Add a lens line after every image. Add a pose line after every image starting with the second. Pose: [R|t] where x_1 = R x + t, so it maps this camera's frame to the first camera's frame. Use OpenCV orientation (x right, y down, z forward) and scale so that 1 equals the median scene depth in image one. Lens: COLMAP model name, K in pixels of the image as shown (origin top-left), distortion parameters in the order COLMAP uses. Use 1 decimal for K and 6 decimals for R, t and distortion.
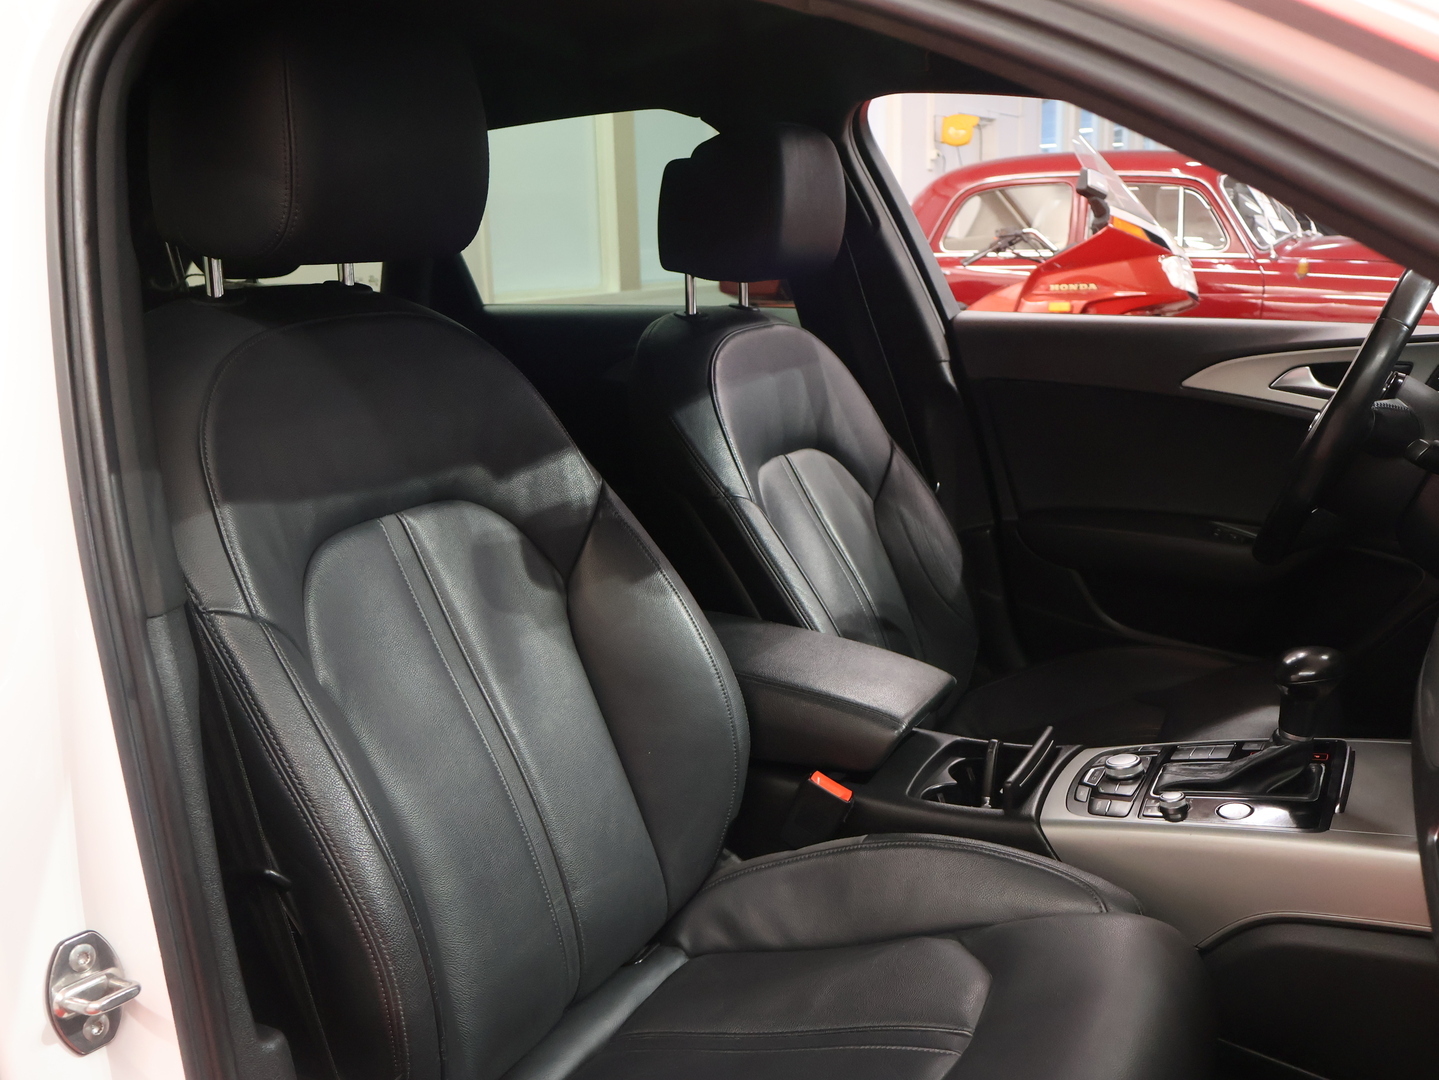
lens RADIAL K [[1277.7, 0, 719.9], [0, 1277.7, 568.0], [0, 0, 1]] dist [-0.002143, -0.009363]
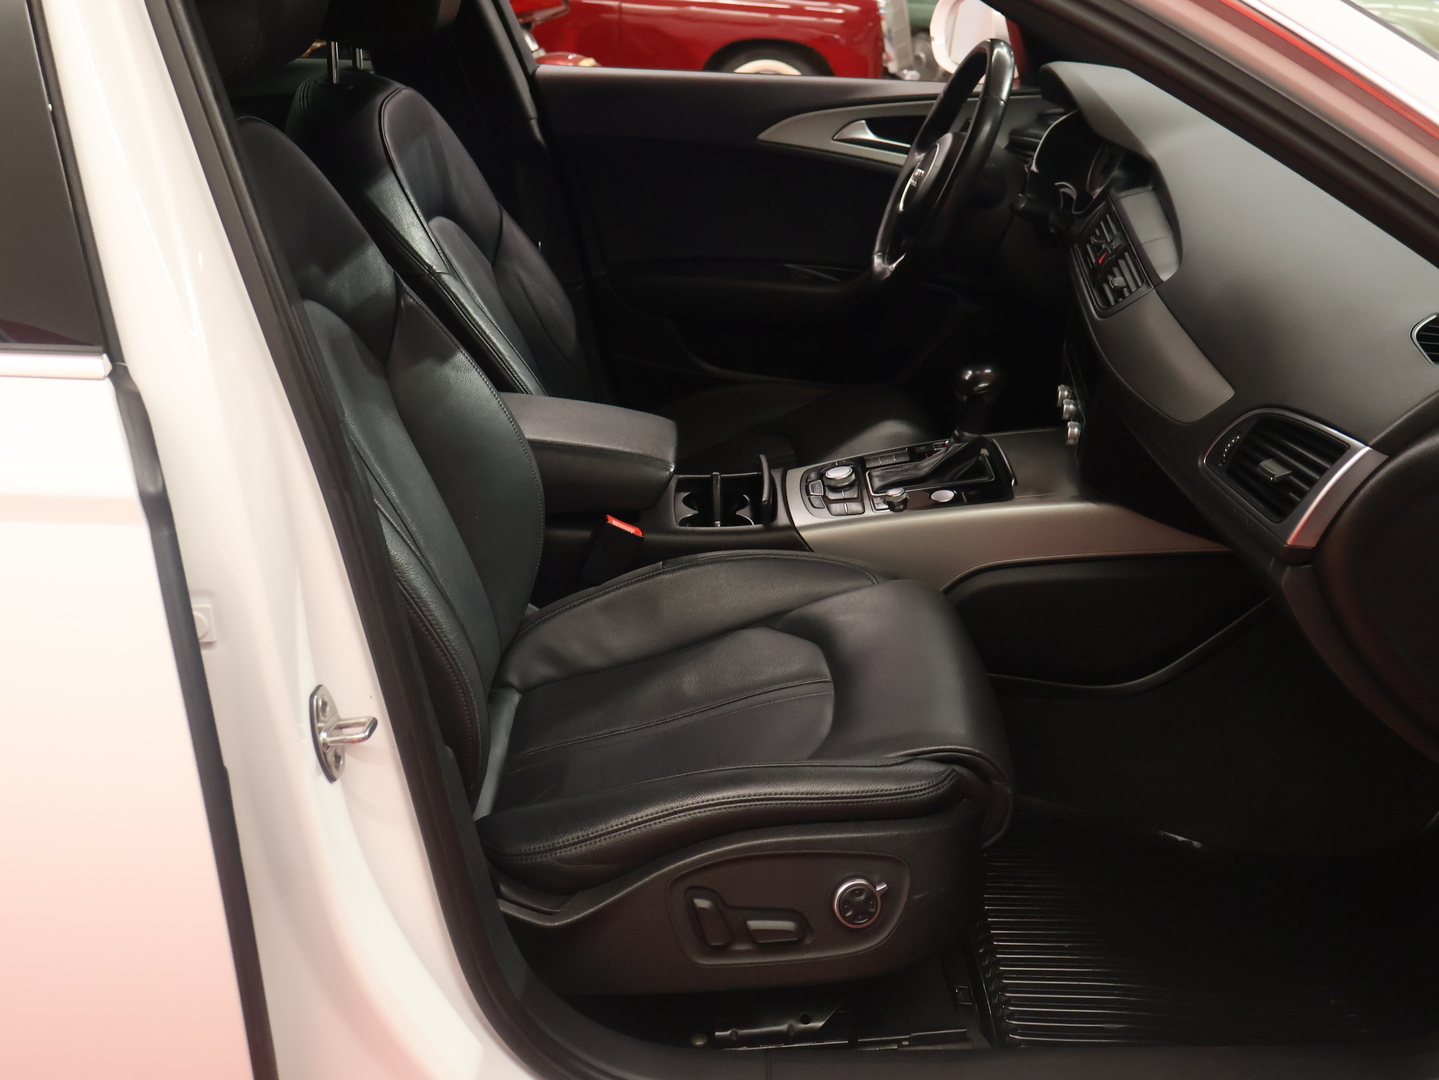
lens RADIAL K [[1488.6, 0, 719.5], [0, 1488.6, 540.0], [0, 0, 1]] dist [0.000346, -0.008300]
pose [[0.890636, -0.143483, 0.431486, -0.414281], [0.078972, 0.983299, 0.163971, -0.029358], [-0.447806, -0.111963, 0.887093, -0.226385]]
